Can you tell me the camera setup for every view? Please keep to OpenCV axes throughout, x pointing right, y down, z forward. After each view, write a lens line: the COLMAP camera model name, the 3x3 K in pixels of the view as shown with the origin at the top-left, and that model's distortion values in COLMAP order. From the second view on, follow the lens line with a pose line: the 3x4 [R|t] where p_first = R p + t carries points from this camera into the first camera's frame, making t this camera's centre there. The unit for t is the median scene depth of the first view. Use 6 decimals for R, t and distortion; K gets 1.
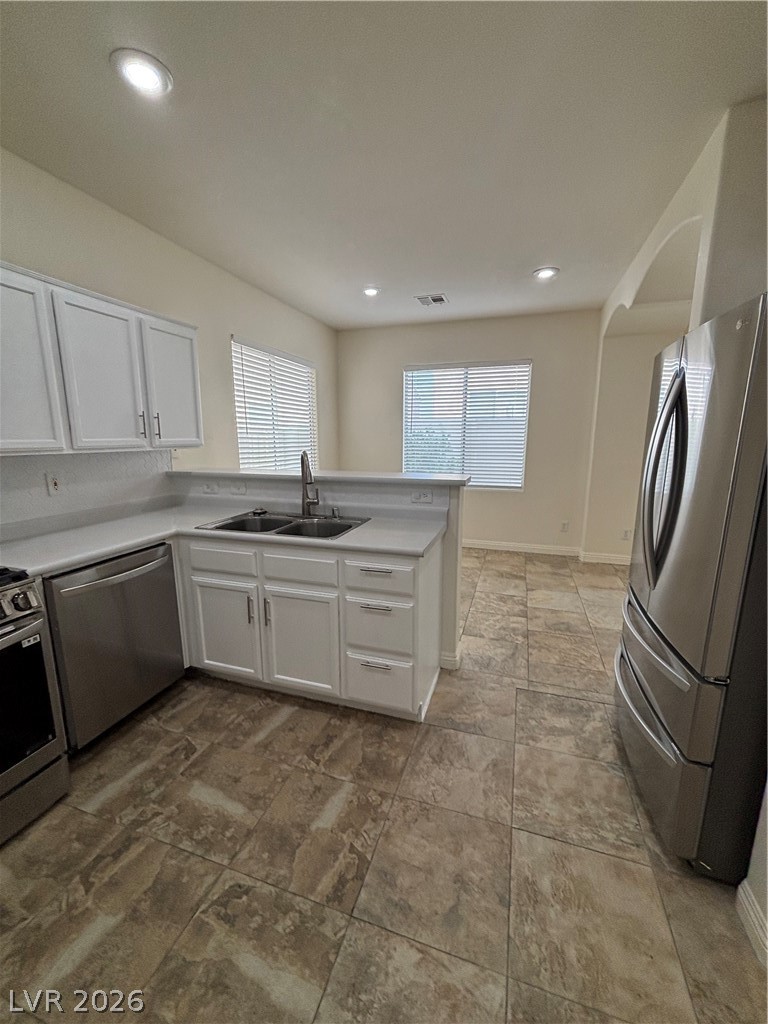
lens RADIAL K [[414.9, 0, 384.0], [0, 414.9, 512.0], [0, 0, 1]] dist [0.000418, 0.000991]
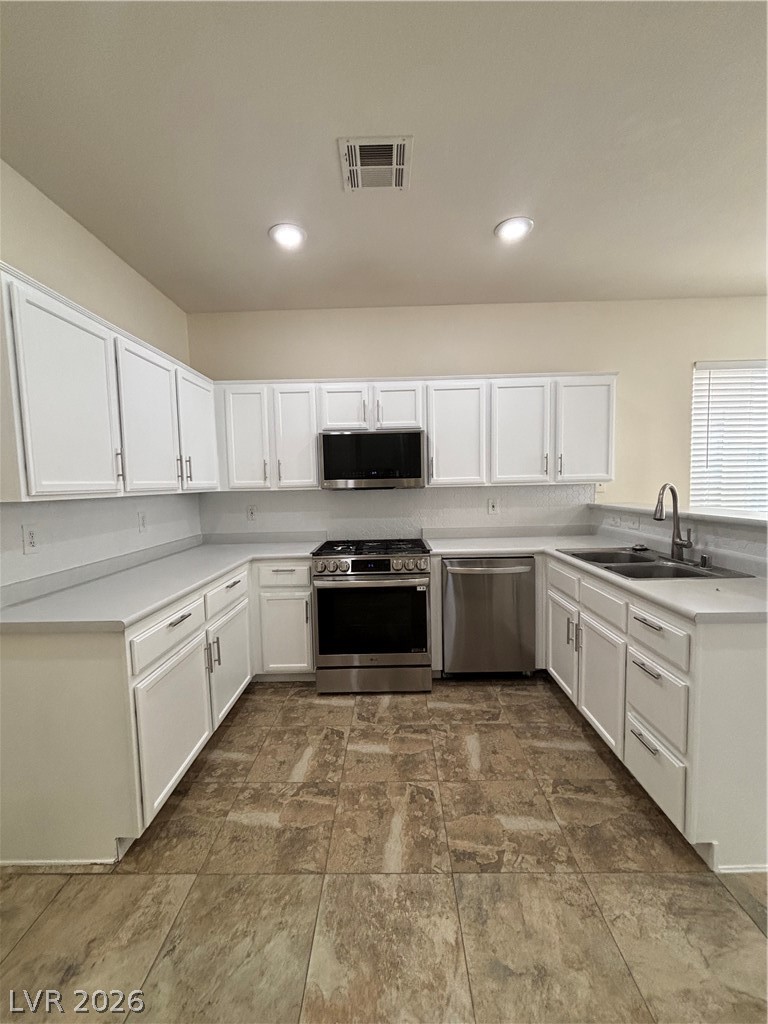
lens RADIAL K [[412.7, 0, 384.0], [0, 412.7, 512.0], [0, 0, 1]] dist [-0.002069, 0.000373]
pose [[0.298510, 0.058834, -0.952591, 0.685750], [-0.149487, 0.988661, 0.014218, -0.014177], [0.942627, 0.138156, 0.303920, 0.247732]]
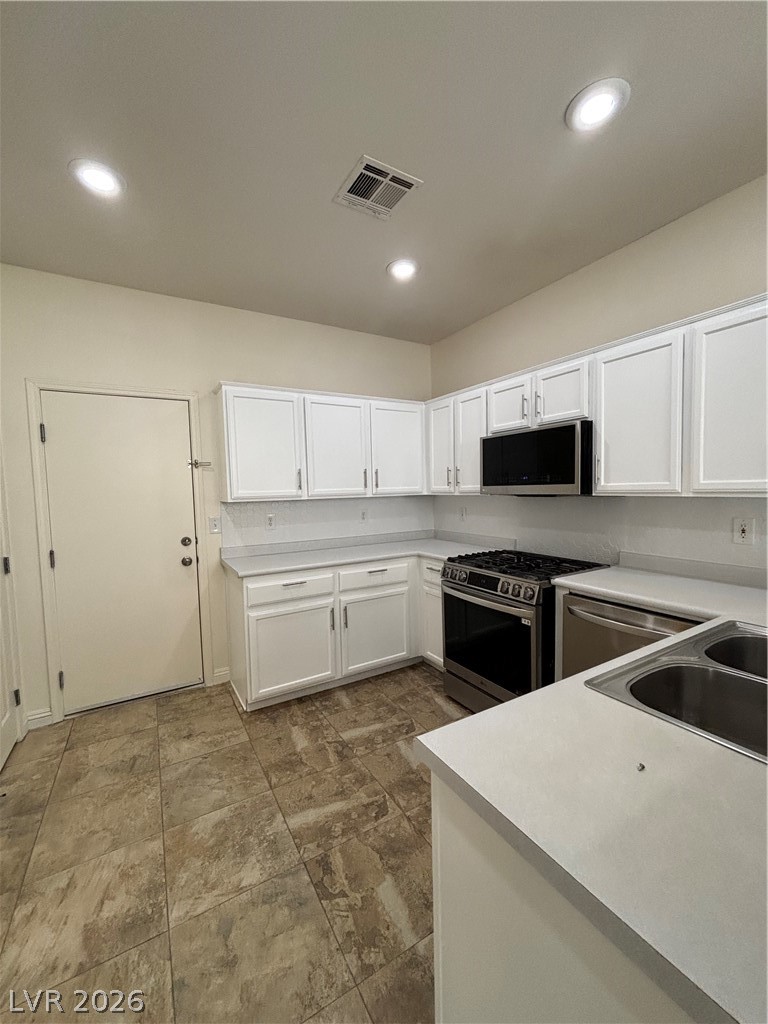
lens RADIAL K [[414.9, 0, 384.0], [0, 414.9, 512.0], [0, 0, 1]] dist [0.000418, 0.000991]
pose [[-0.661426, 0.057471, -0.747805, 0.480891], [-0.113590, 0.977883, 0.175621, -0.234244], [0.741359, 0.201103, -0.640269, 1.338513]]
